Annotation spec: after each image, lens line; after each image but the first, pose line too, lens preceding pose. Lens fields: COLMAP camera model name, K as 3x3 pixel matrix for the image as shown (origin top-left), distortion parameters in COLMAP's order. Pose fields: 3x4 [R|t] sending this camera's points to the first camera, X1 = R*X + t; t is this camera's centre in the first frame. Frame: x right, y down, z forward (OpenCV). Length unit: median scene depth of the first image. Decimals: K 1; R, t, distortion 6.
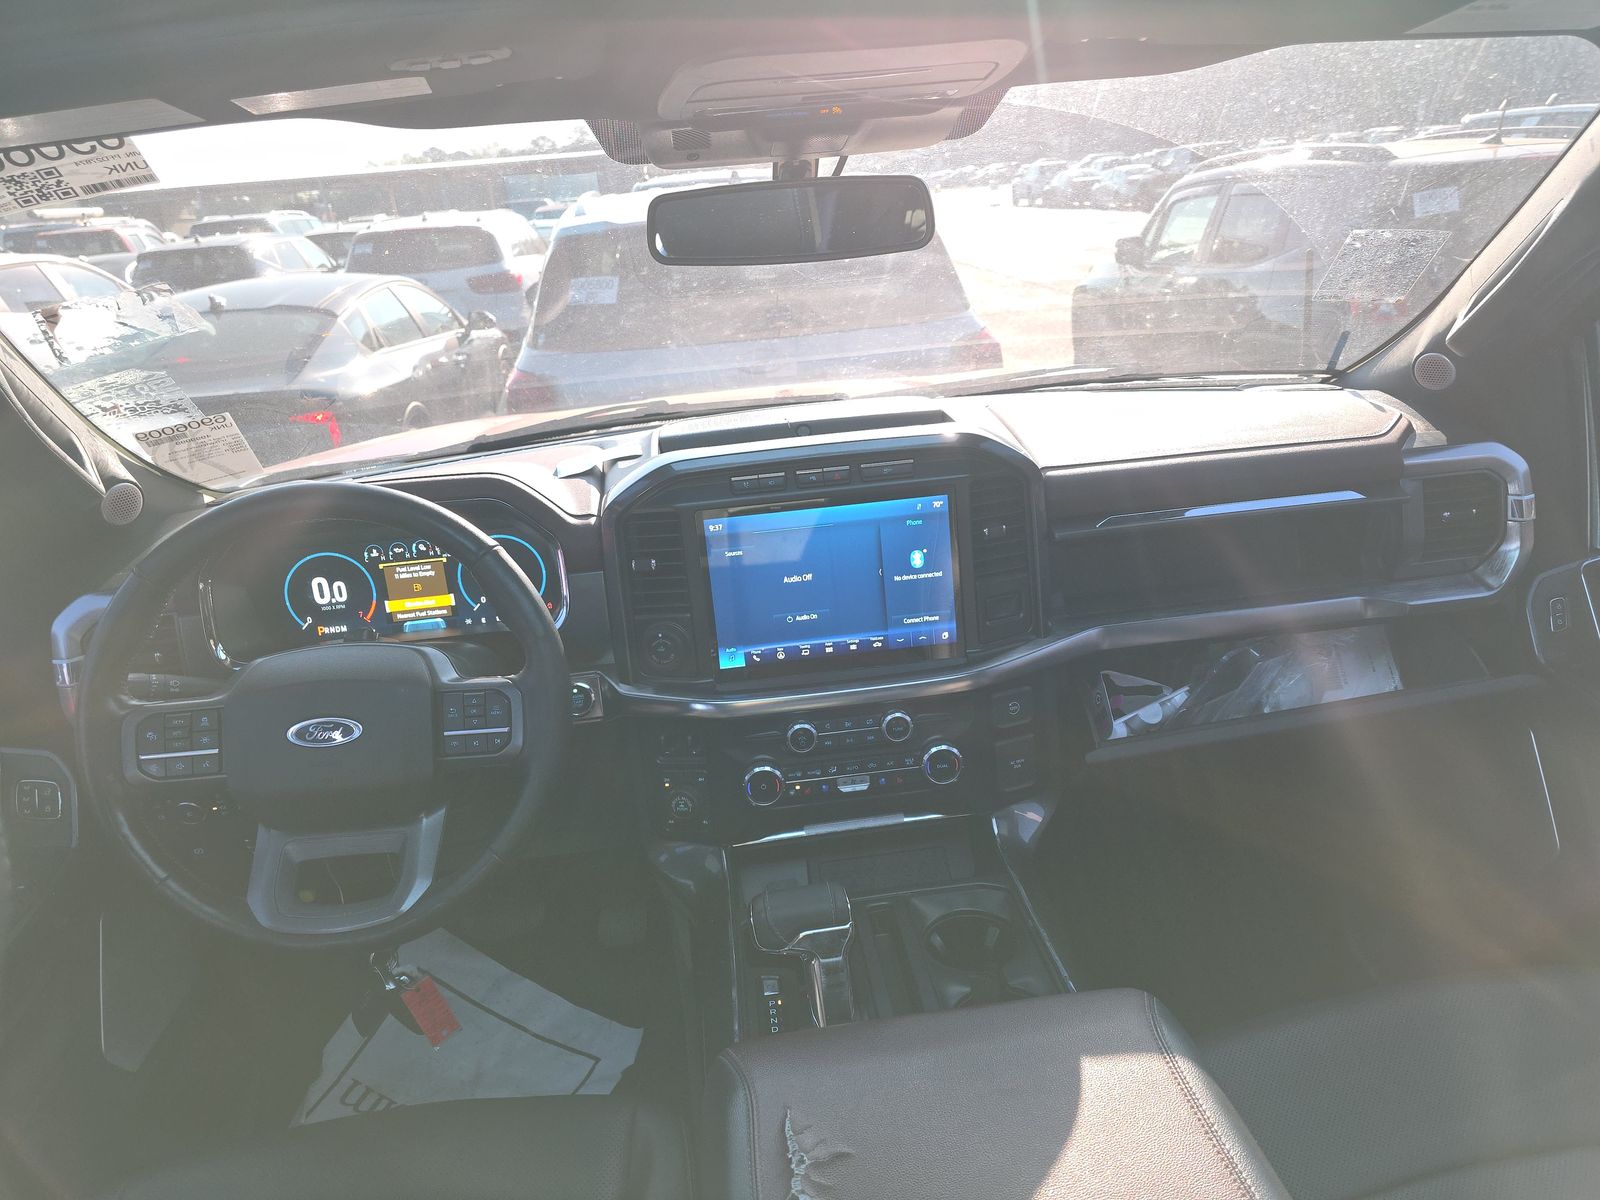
lens RADIAL K [[1084.4, 0, 892.9], [0, 1084.4, 601.1], [0, 0, 1]] dist [0.047230, -0.039906]
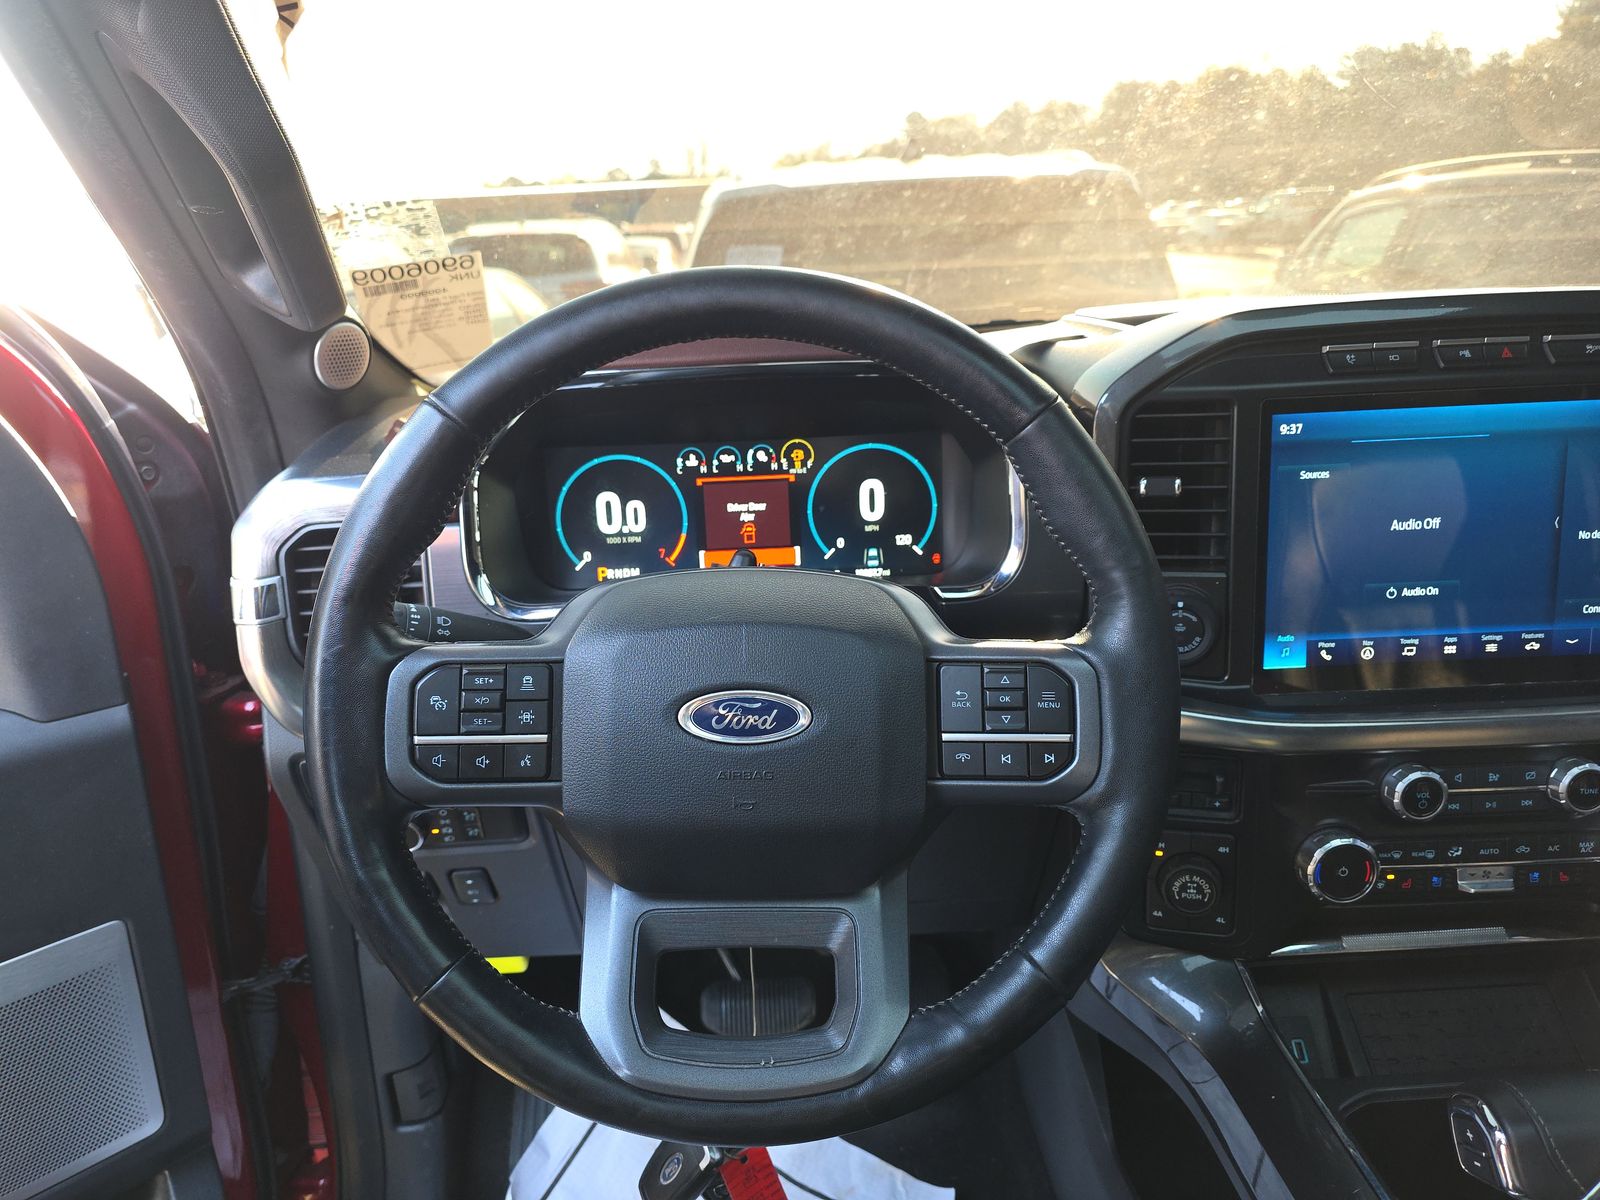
lens RADIAL K [[1043.4, 0, 801.4], [0, 1043.4, 621.0], [0, 0, 1]] dist [0.041389, -0.001815]
pose [[0.995568, 0.062596, -0.070186, -0.357771], [-0.064810, 0.997455, -0.029723, 0.066945], [0.068147, 0.034141, 0.997091, 0.379074]]
